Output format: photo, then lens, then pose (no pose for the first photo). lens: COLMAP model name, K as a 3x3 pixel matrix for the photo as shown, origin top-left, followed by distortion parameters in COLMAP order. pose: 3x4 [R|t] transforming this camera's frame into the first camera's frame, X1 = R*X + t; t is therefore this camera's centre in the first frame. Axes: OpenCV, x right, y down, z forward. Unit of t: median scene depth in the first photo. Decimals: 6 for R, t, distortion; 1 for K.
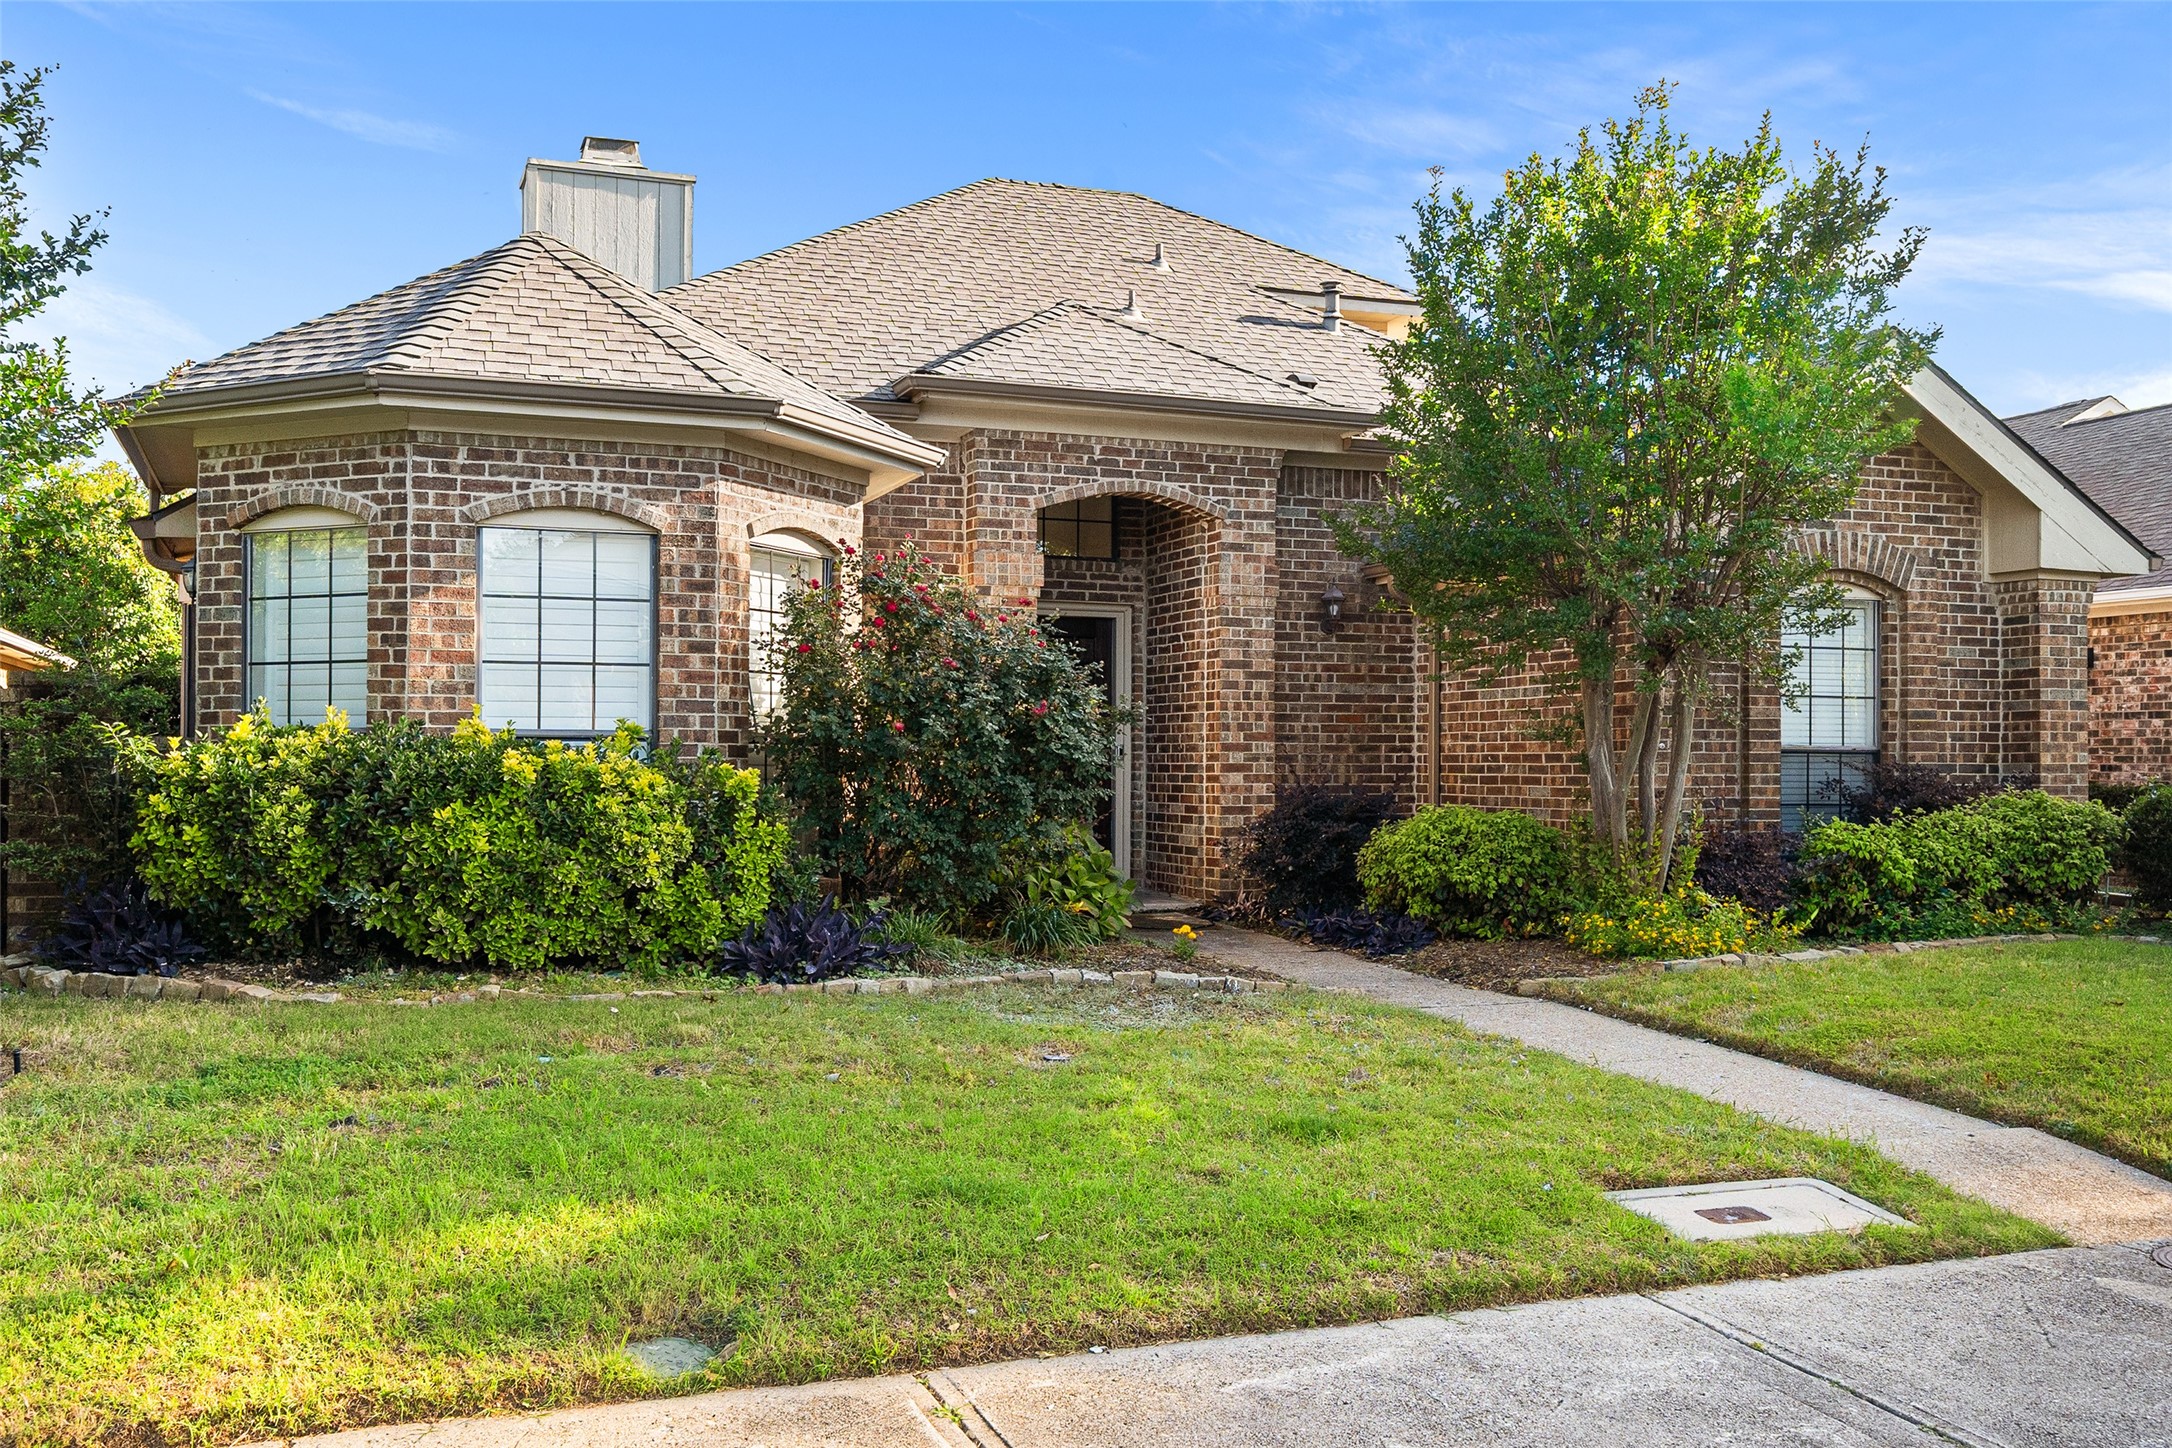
lens RADIAL K [[1912.7, 0, 1088.8], [0, 1912.7, 727.3], [0, 0, 1]] dist [0.002728, -0.008552]
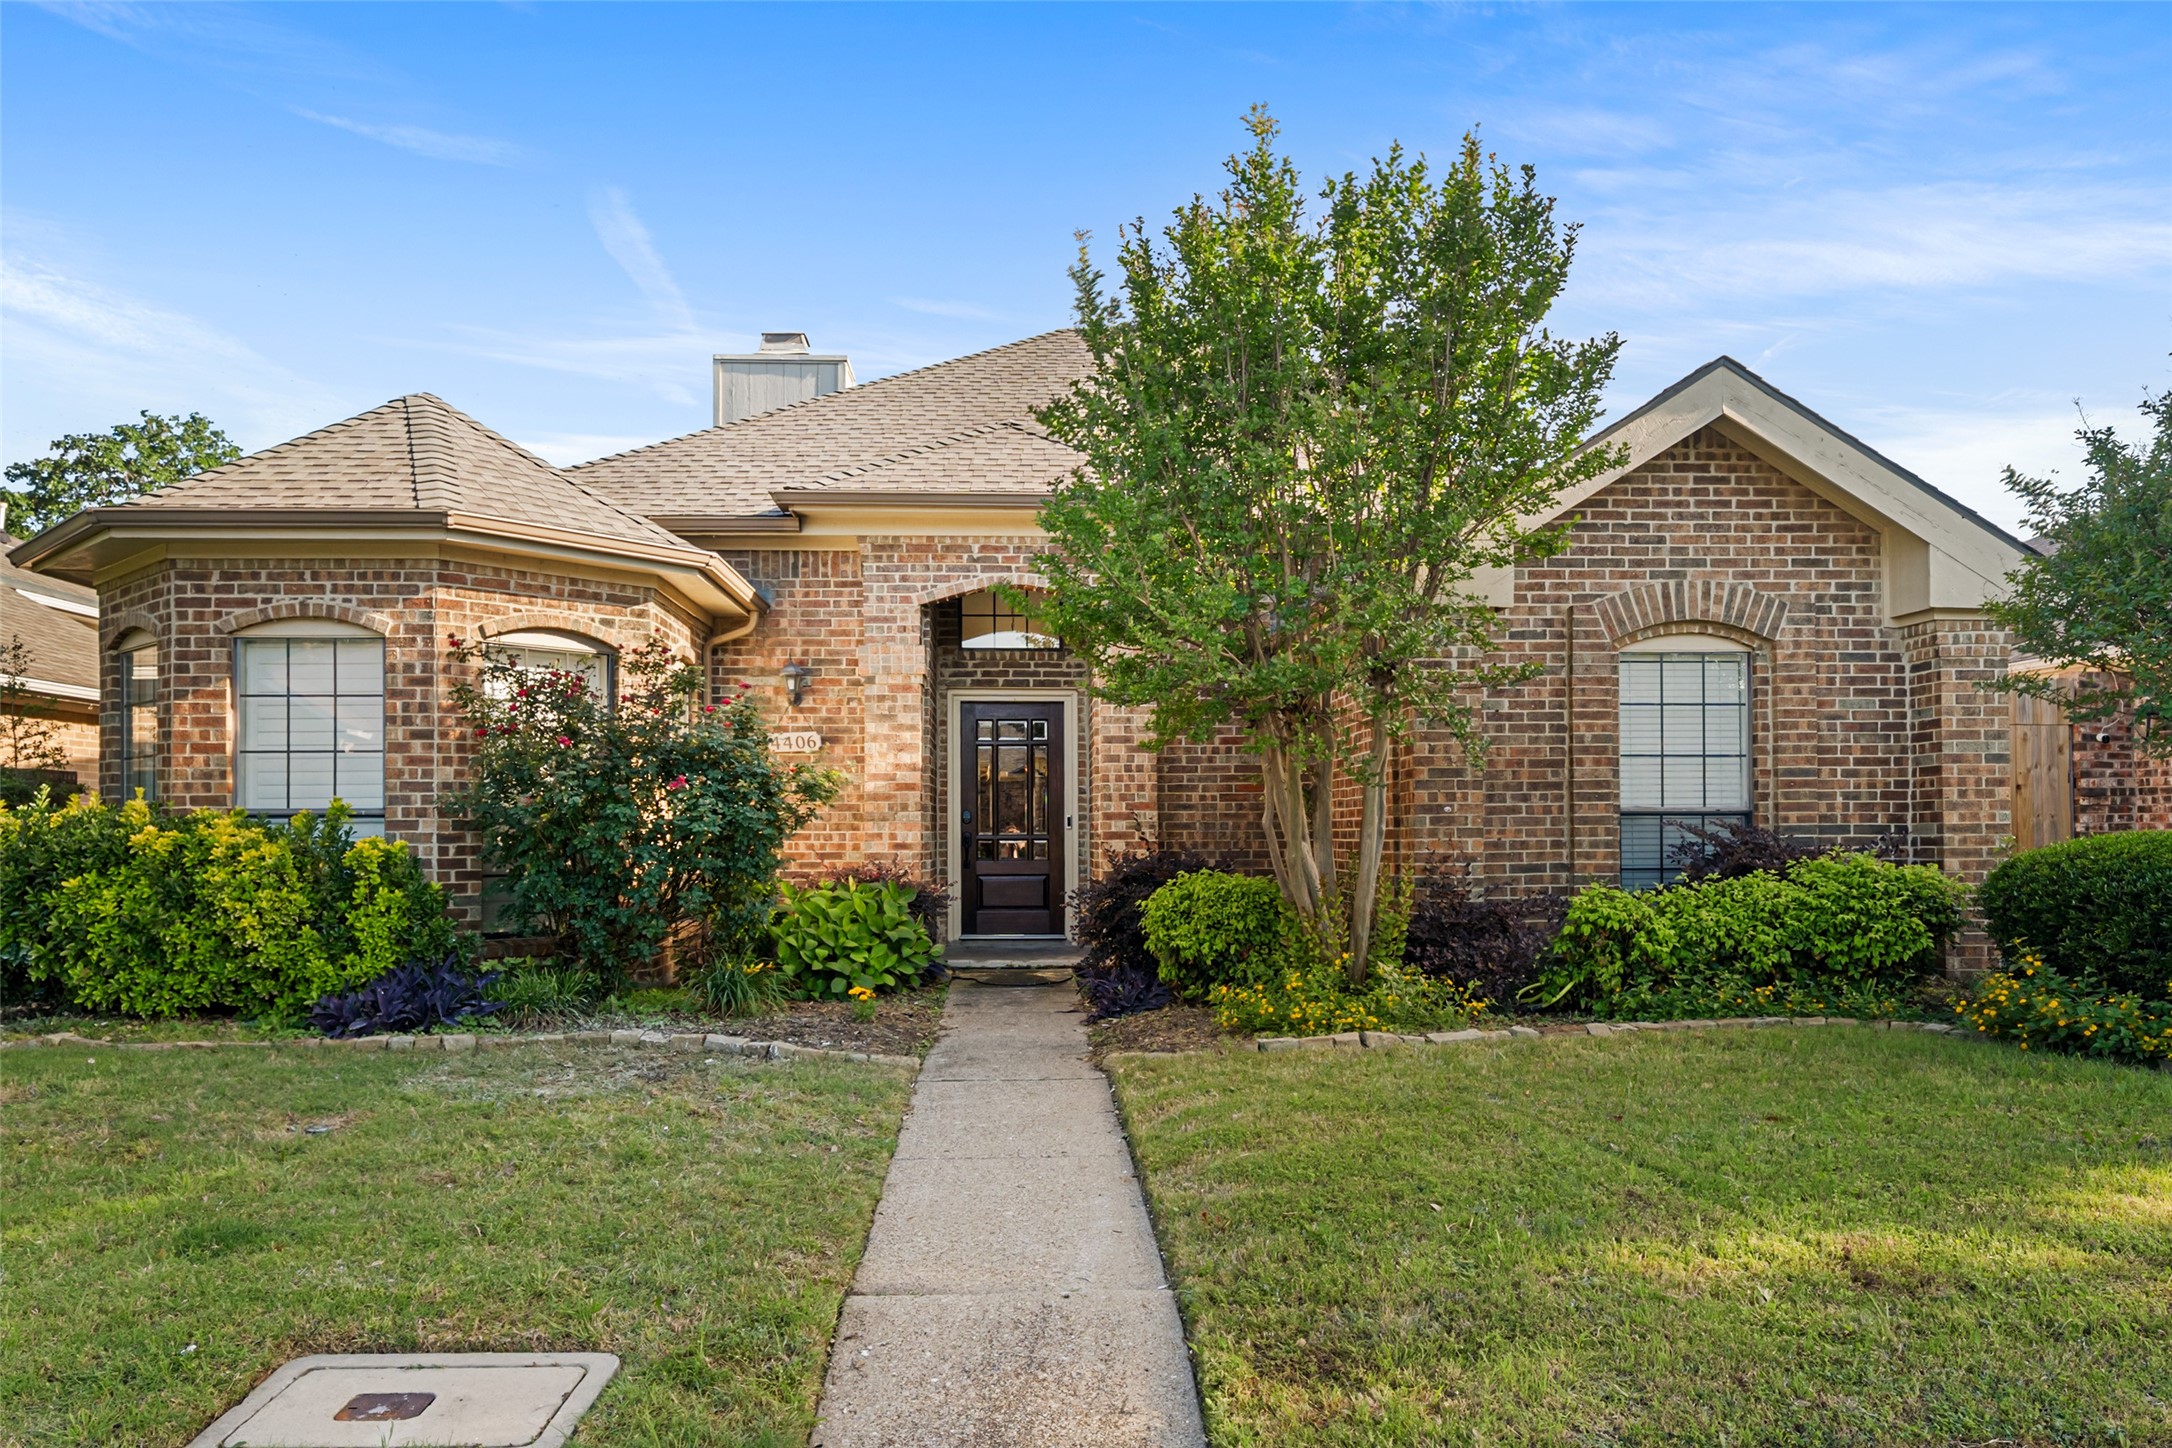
lens RADIAL K [[1478.1, 0, 1080.7], [0, 1478.1, 807.8], [0, 0, 1]] dist [0.002264, -0.000813]
pose [[0.951672, -0.014129, -0.306790, 0.332453], [0.014853, 0.999890, 0.000024, 0.005689], [0.306755, -0.004580, 0.951777, 0.212372]]
